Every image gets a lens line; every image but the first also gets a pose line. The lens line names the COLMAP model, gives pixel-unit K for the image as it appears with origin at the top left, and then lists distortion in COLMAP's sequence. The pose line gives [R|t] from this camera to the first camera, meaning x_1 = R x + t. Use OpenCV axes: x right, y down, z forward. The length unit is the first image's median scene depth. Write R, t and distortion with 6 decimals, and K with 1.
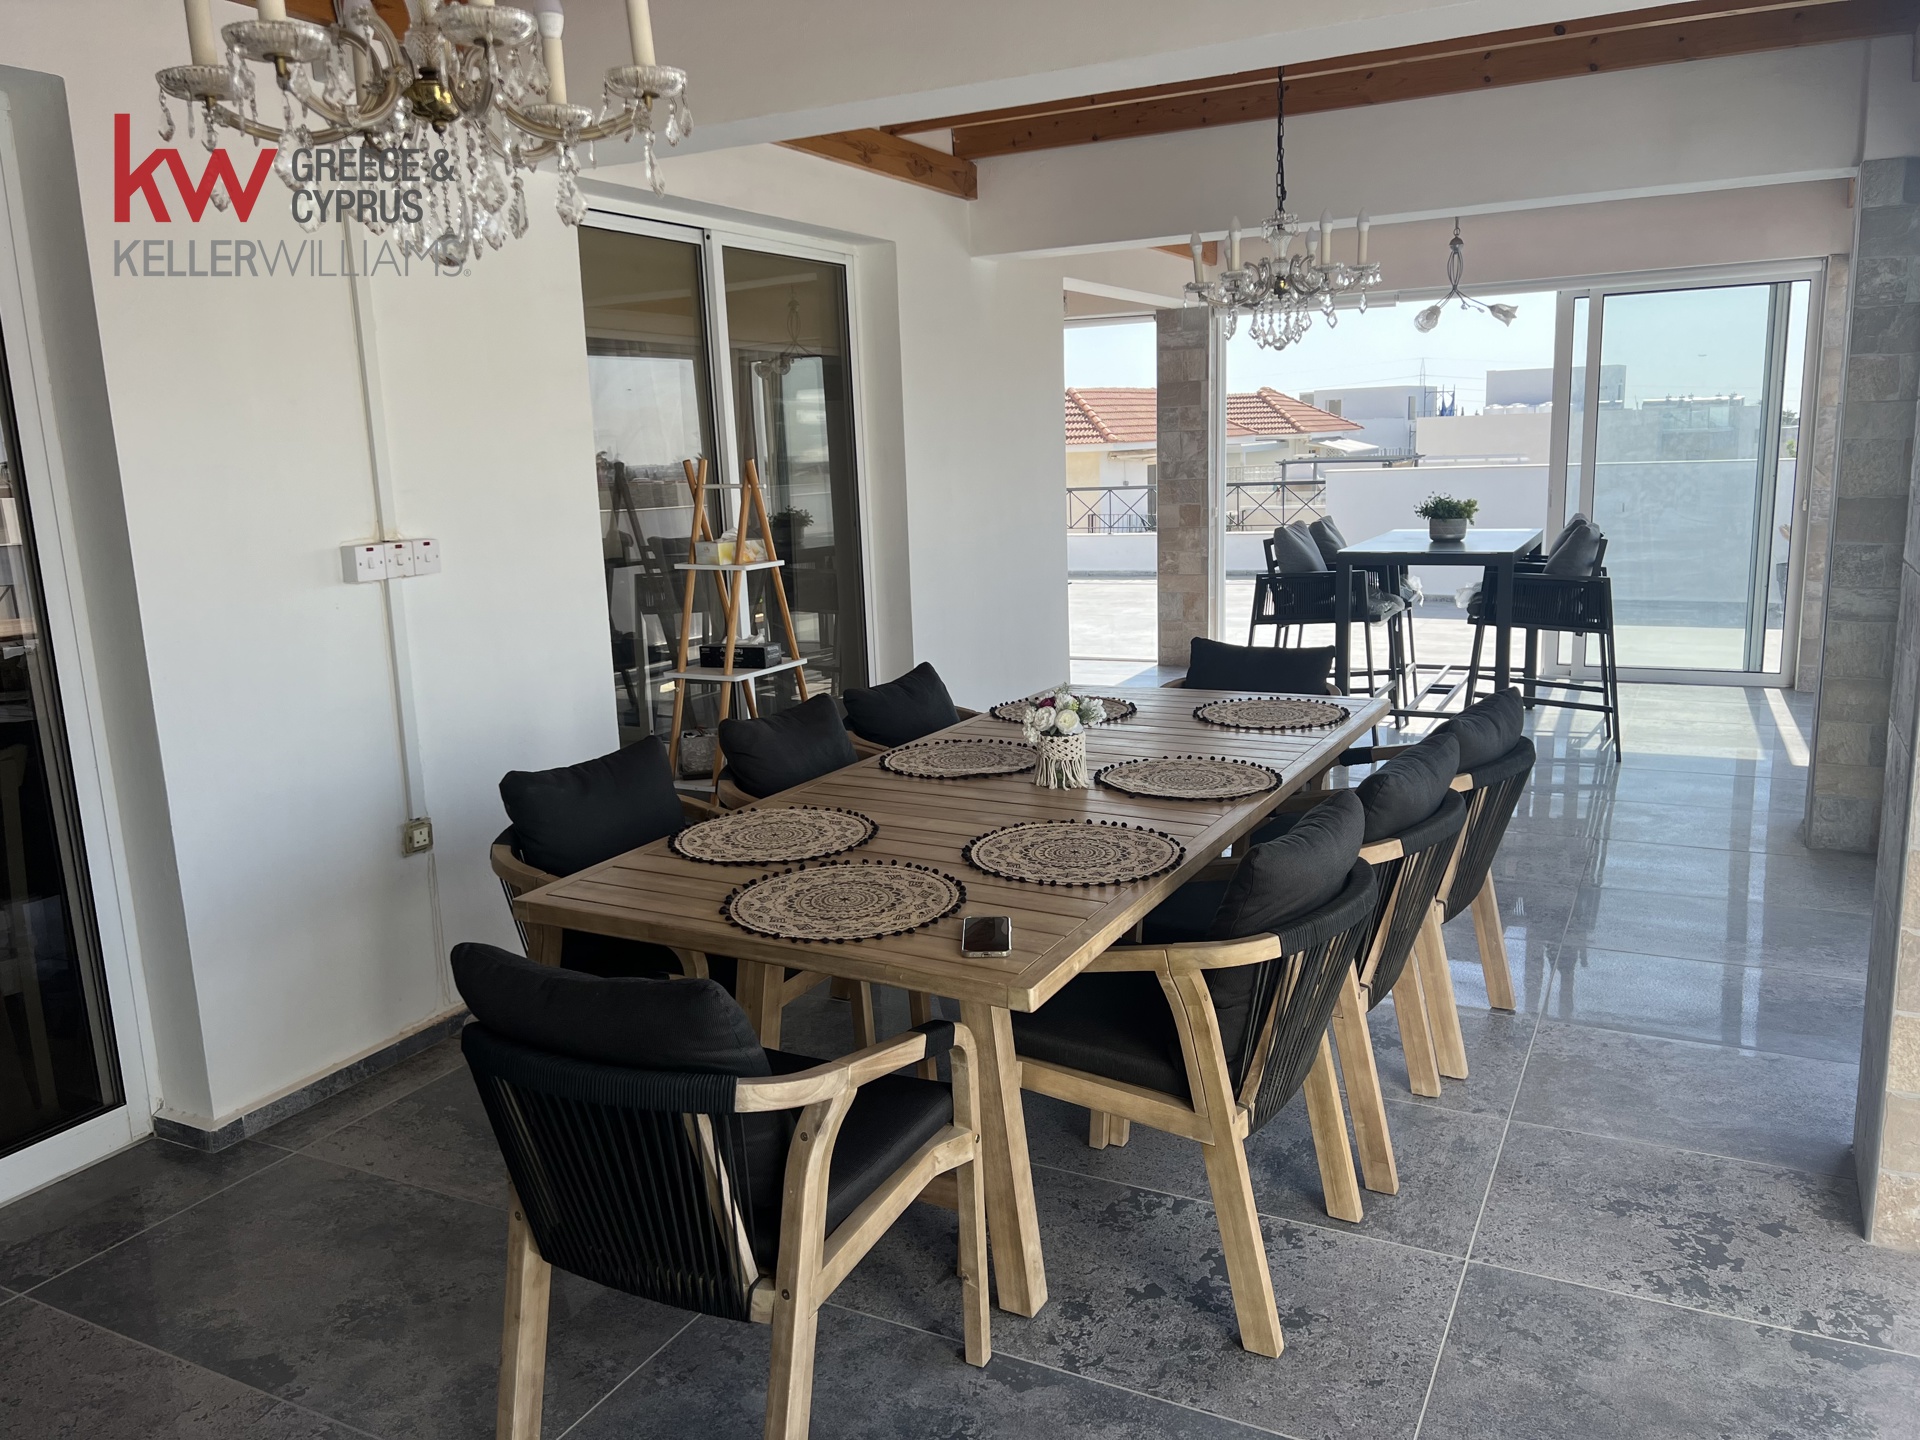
lens RADIAL K [[1434.7, 0, 956.9], [0, 1434.7, 723.0], [0, 0, 1]] dist [0.052098, -0.064049]
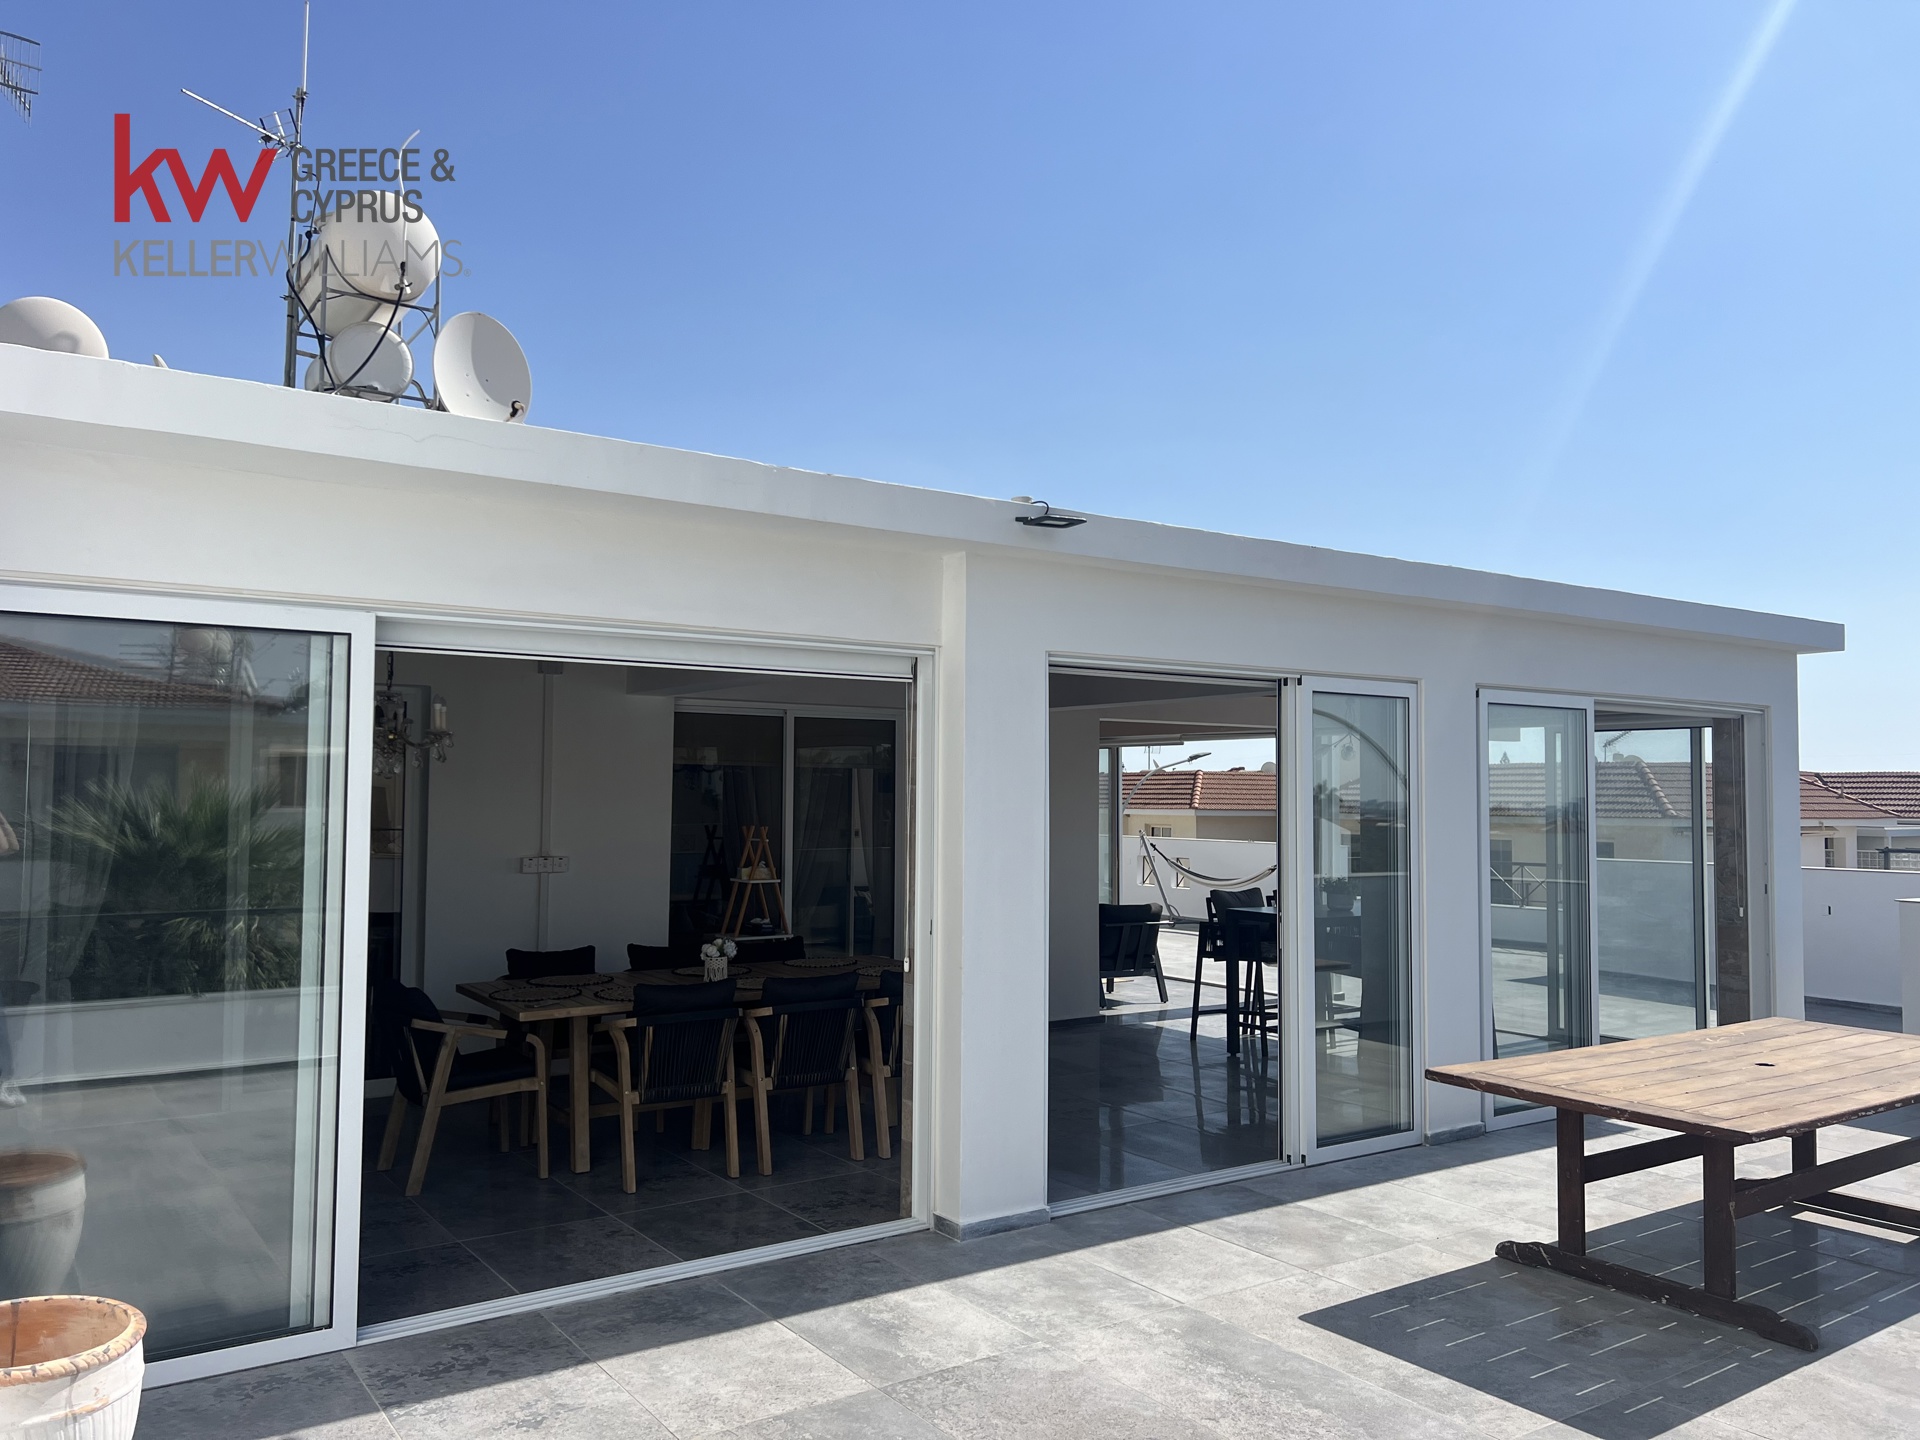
lens RADIAL K [[1434.7, 0, 932.6], [0, 1434.7, 719.5], [0, 0, 1]] dist [0.052098, -0.064049]
pose [[0.879755, 0.016025, -0.475157, 0.648902], [-0.129205, 0.969875, -0.206515, 0.030049], [0.457534, 0.243075, 0.855323, -0.388554]]
